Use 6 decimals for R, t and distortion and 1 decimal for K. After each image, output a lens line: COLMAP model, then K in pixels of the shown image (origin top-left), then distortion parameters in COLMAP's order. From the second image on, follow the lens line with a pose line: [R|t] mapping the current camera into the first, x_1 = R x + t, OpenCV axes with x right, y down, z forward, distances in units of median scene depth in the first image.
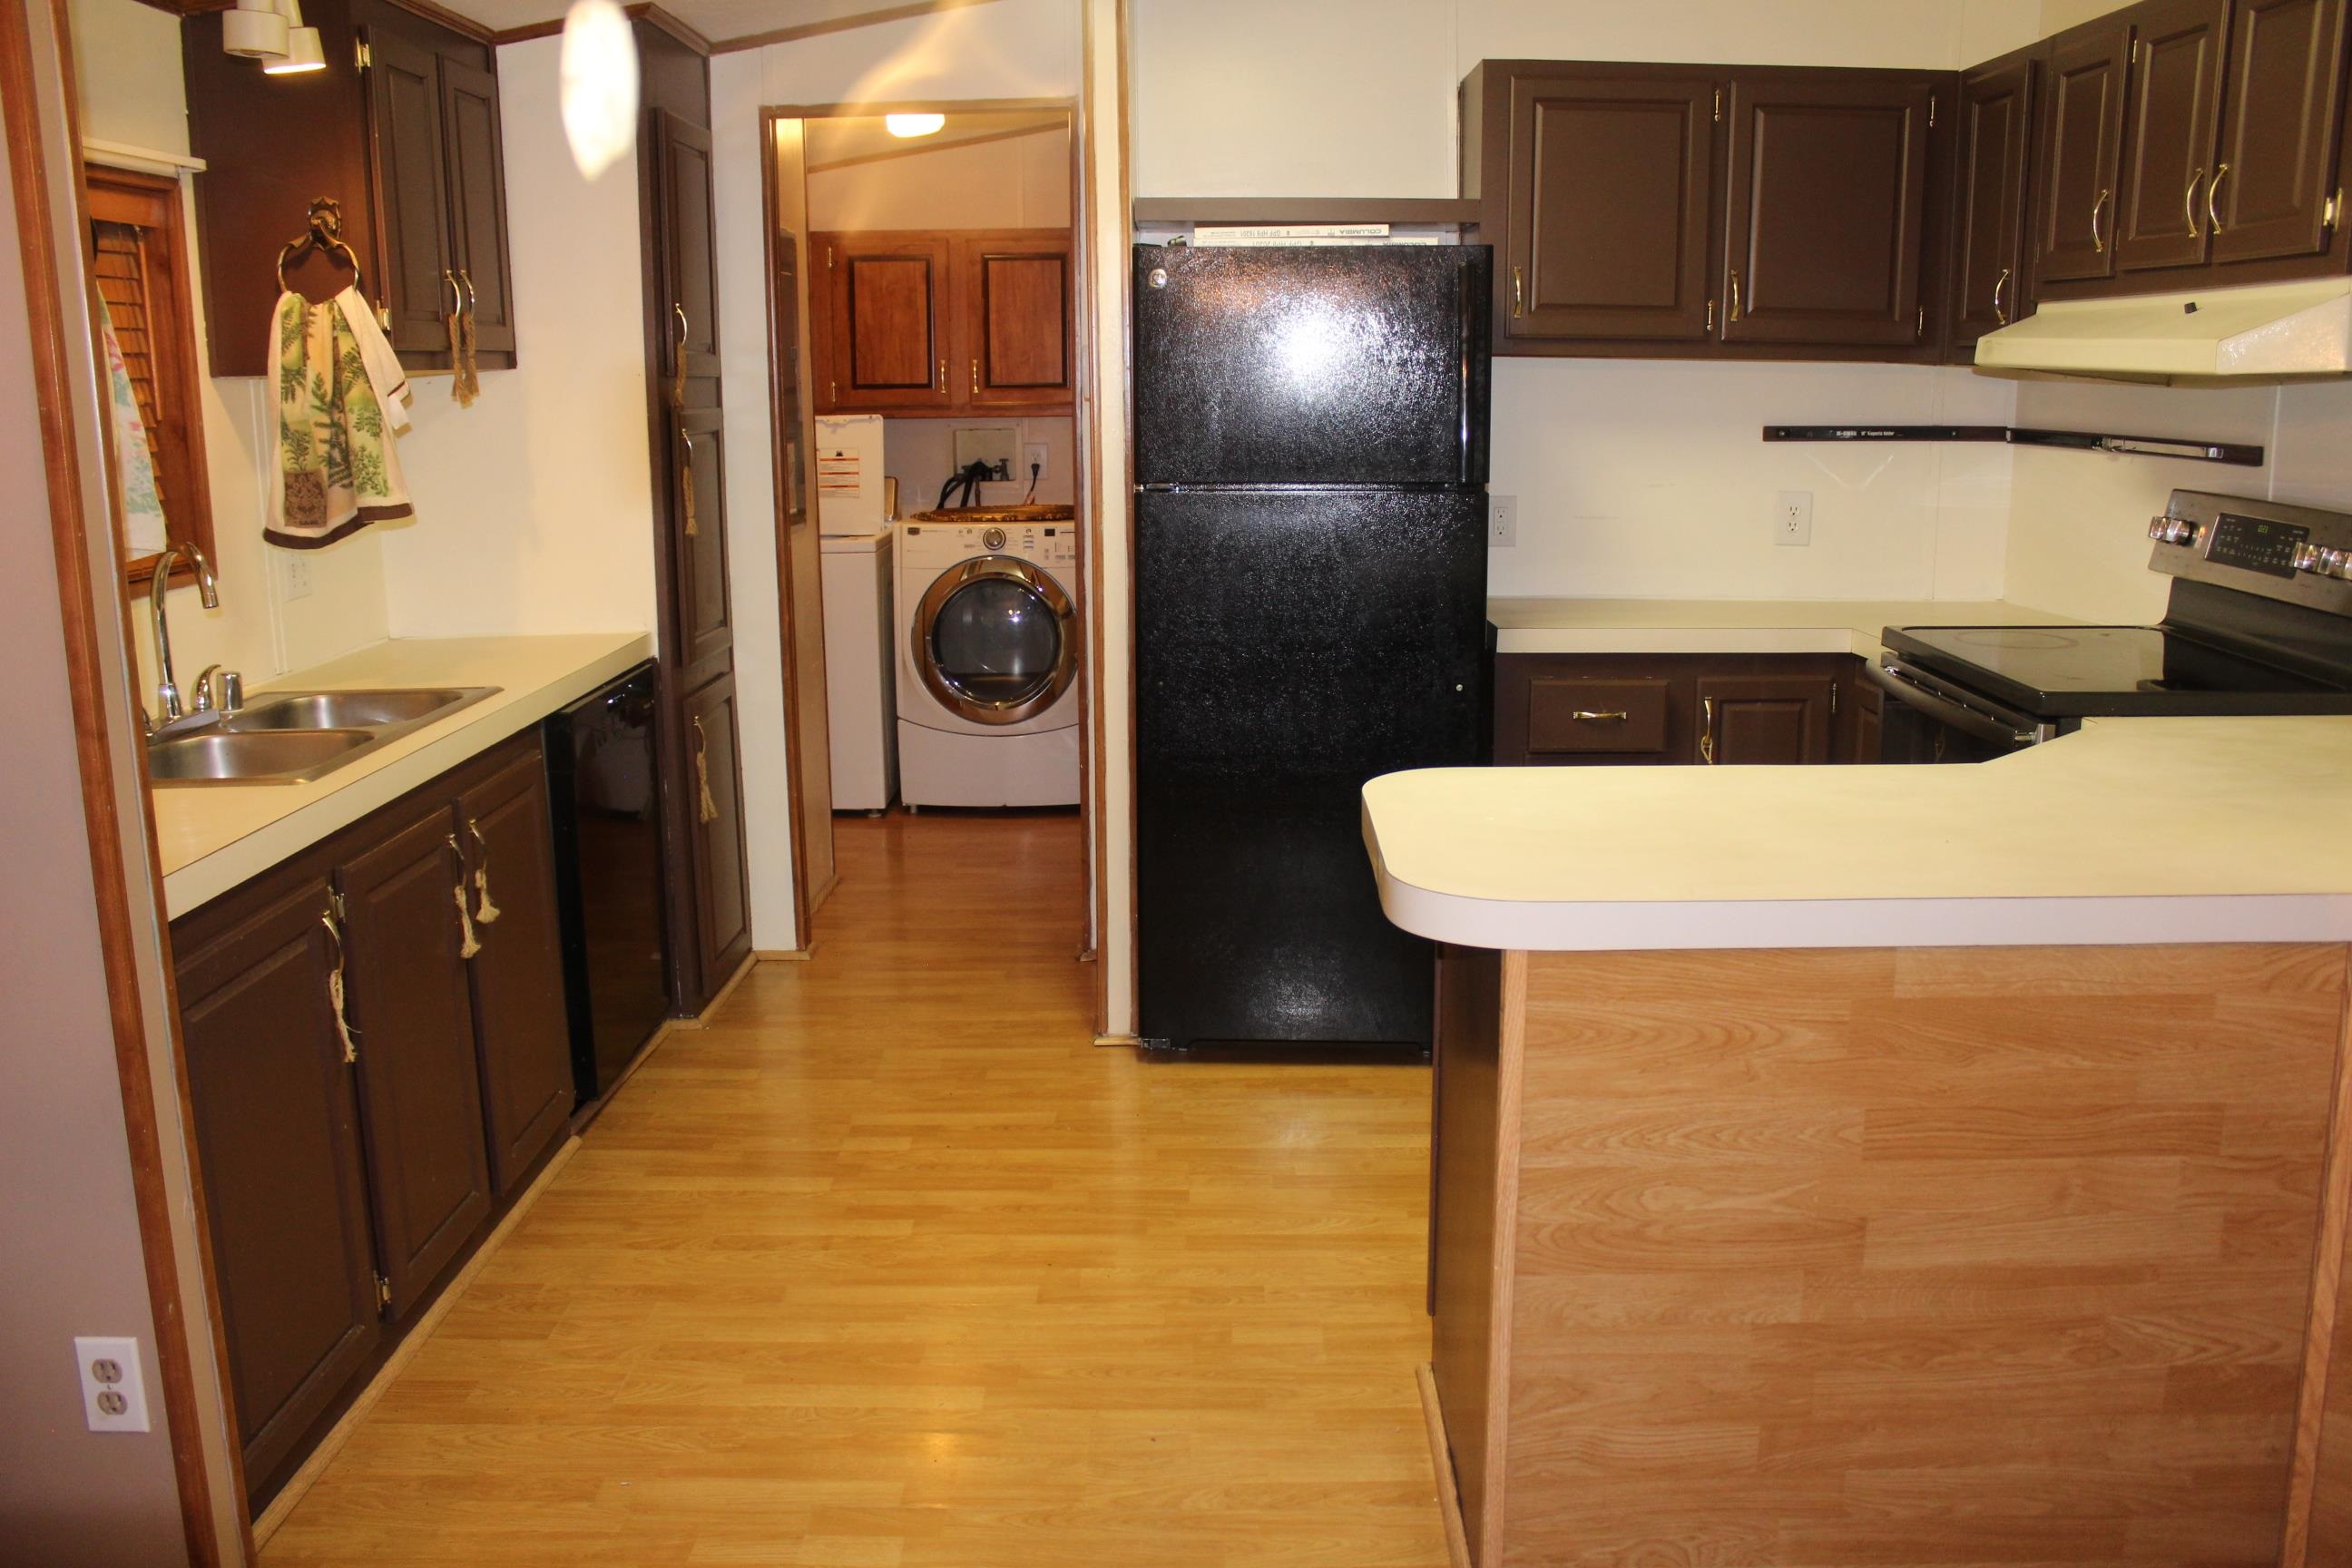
lens RADIAL K [[1934.3, 0, 1176.0], [0, 1934.3, 784.0], [0, 0, 1]] dist [-0.166610, 0.148996]
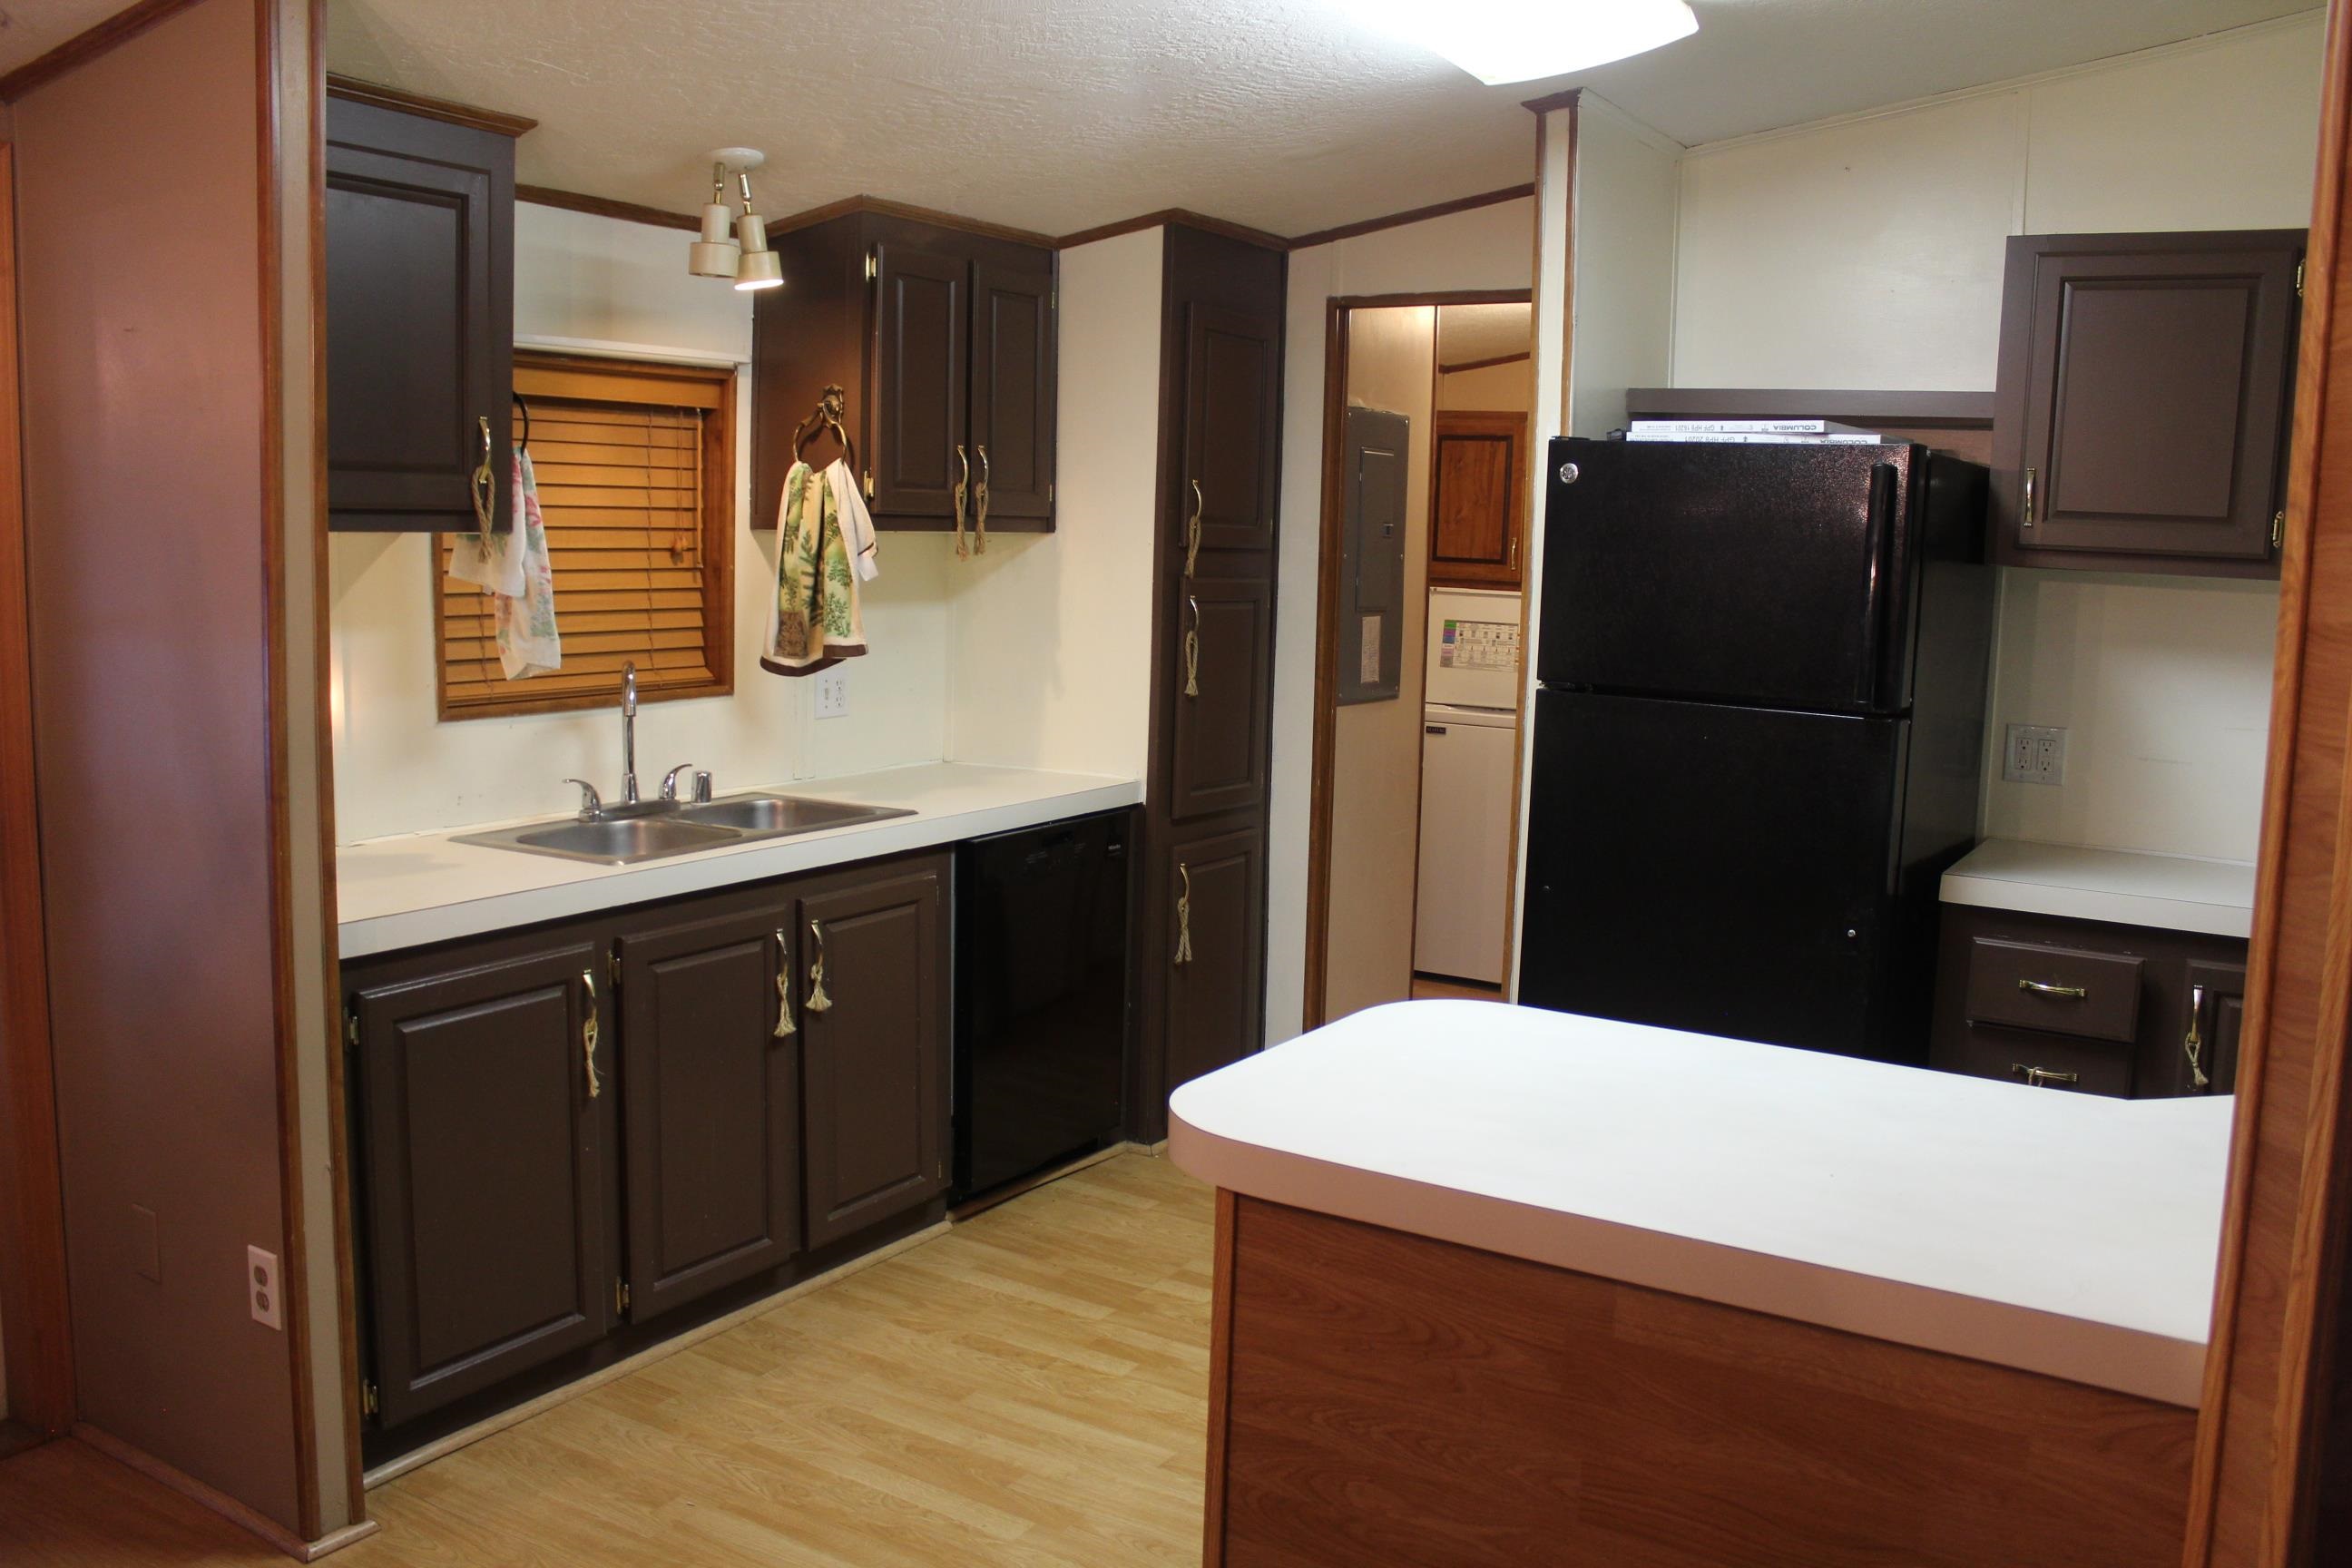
lens RADIAL K [[1934.3, 0, 1176.0], [0, 1934.3, 784.0], [0, 0, 1]] dist [-0.166610, 0.148996]
pose [[0.850456, 0.101342, -0.516193, 0.461057], [-0.144758, 0.988469, -0.044436, -0.047797], [0.505737, 0.112514, 0.855319, 0.112548]]
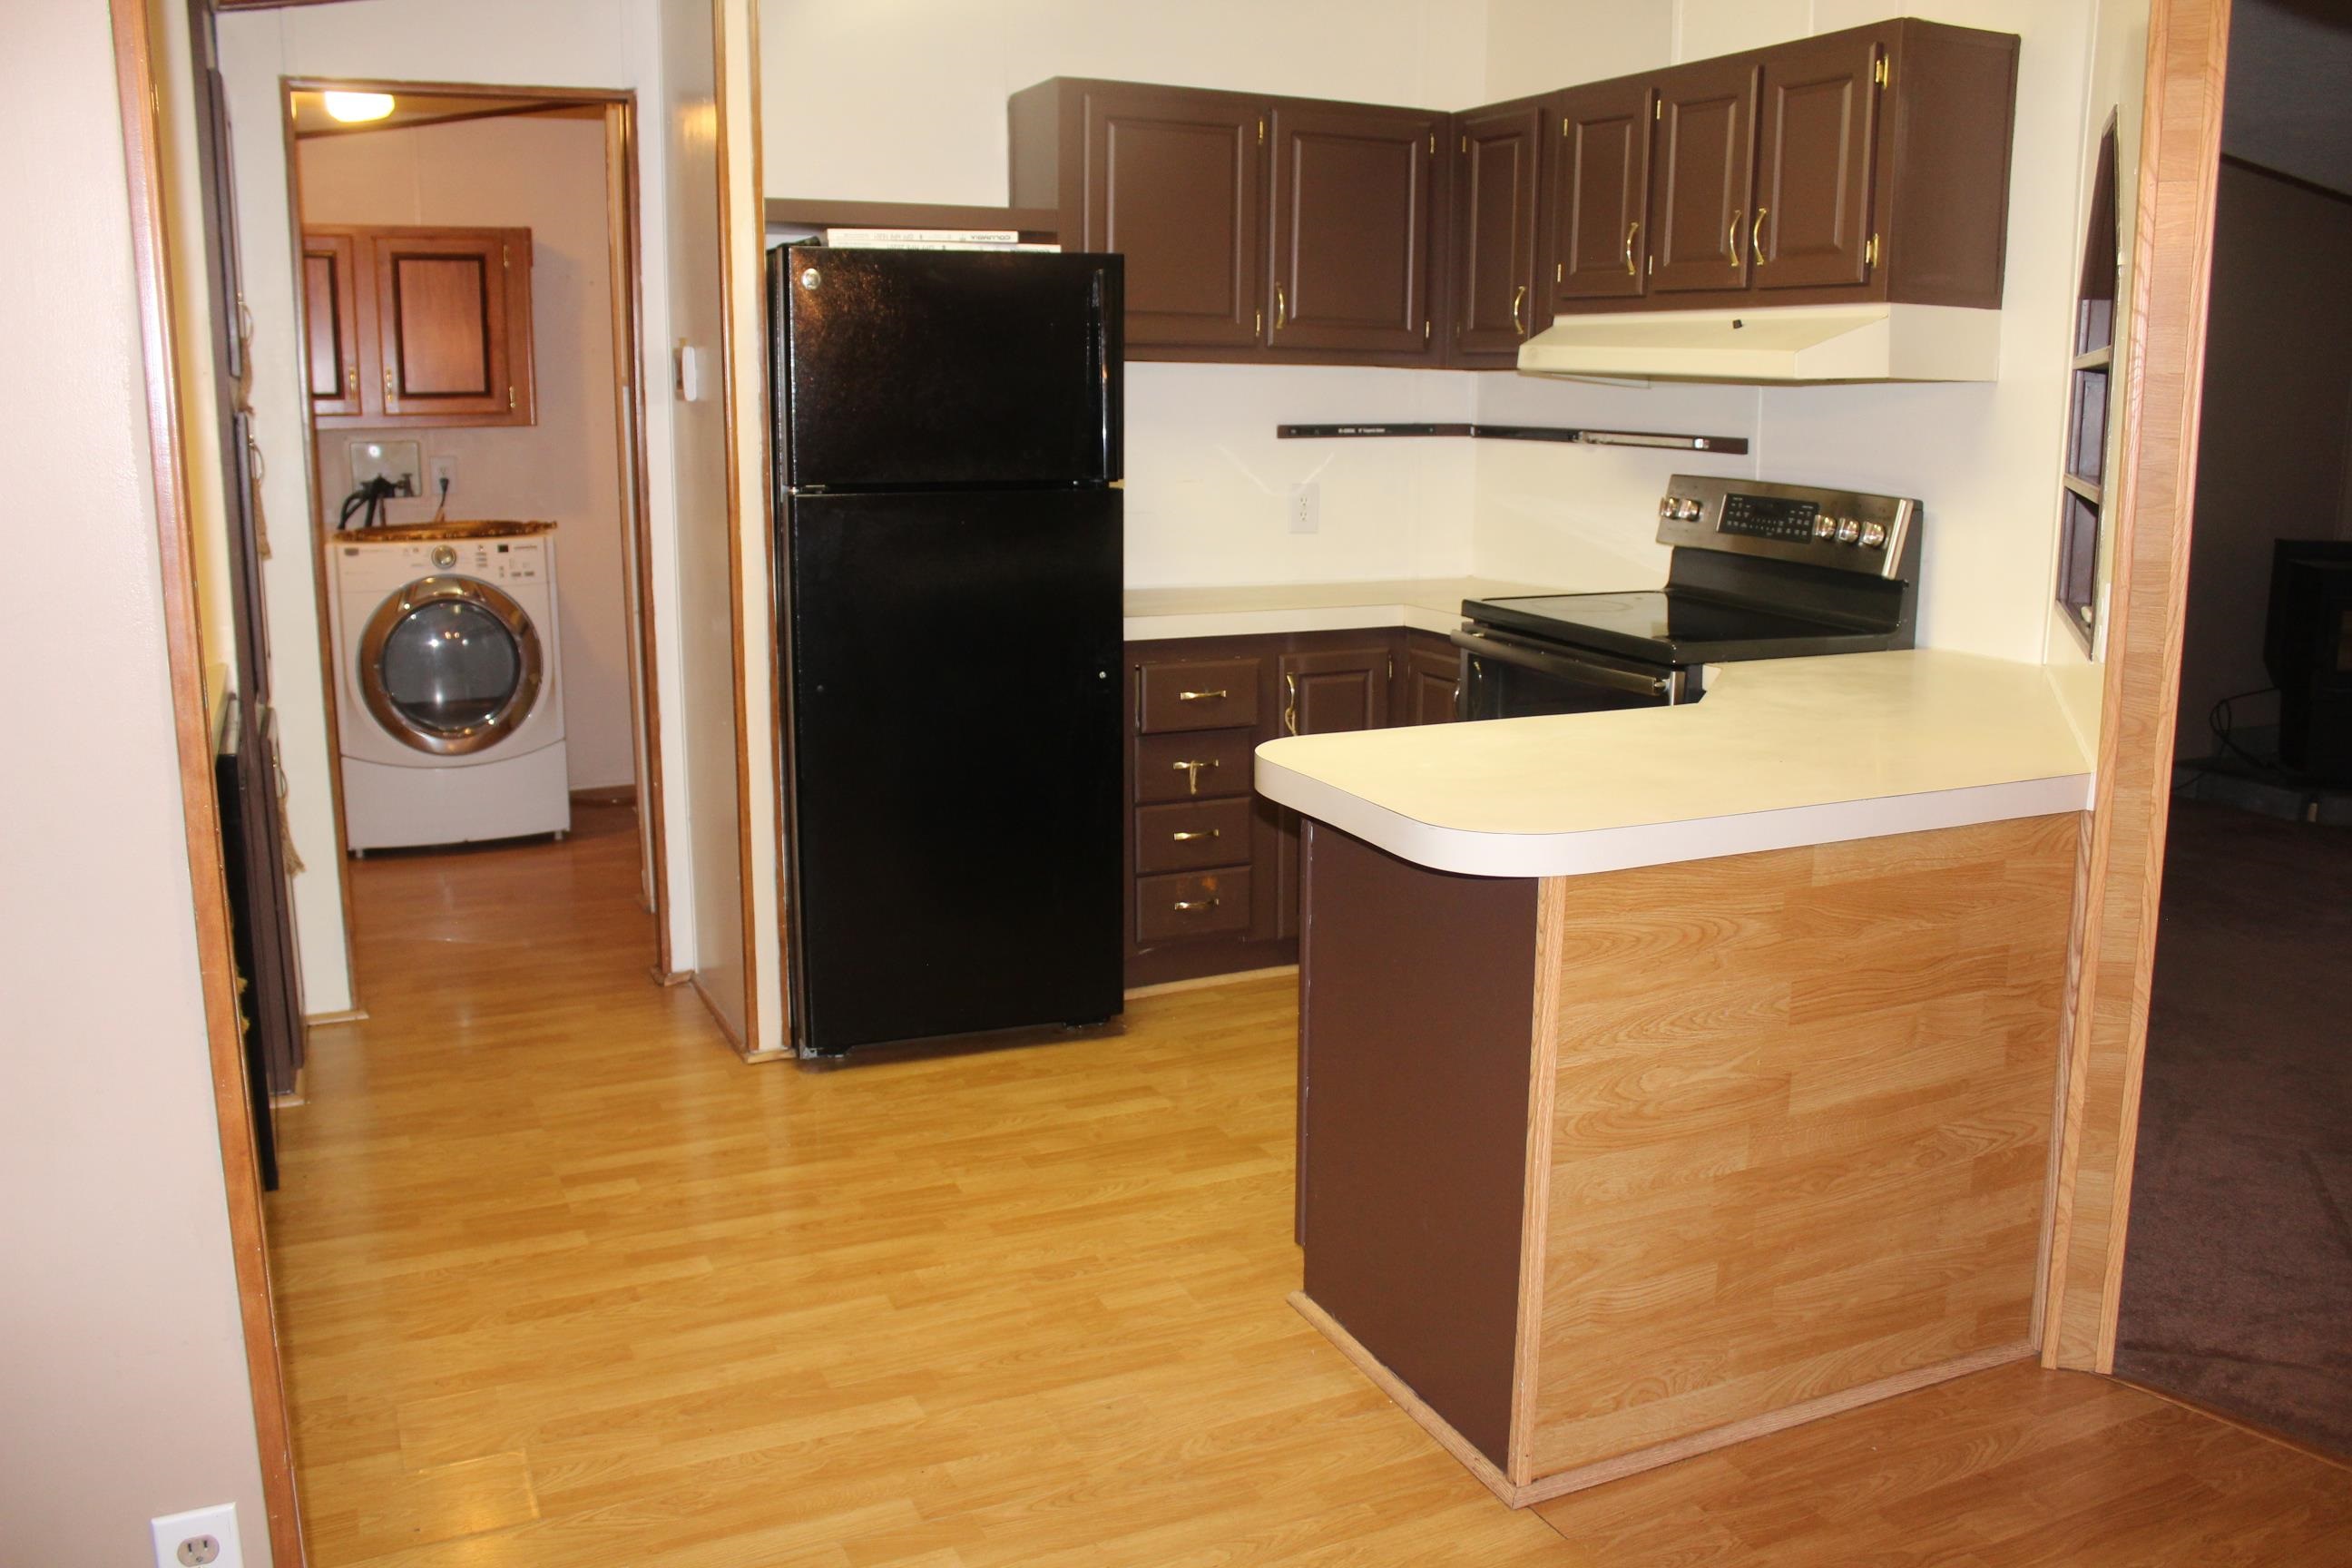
lens RADIAL K [[1934.3, 0, 1176.0], [0, 1934.3, 784.0], [0, 0, 1]] dist [-0.166610, 0.148996]
pose [[0.904305, -0.075729, 0.420117, -0.370322], [0.078324, 0.996866, 0.011099, 0.000786], [-0.419641, 0.022868, 0.907402, 0.042643]]
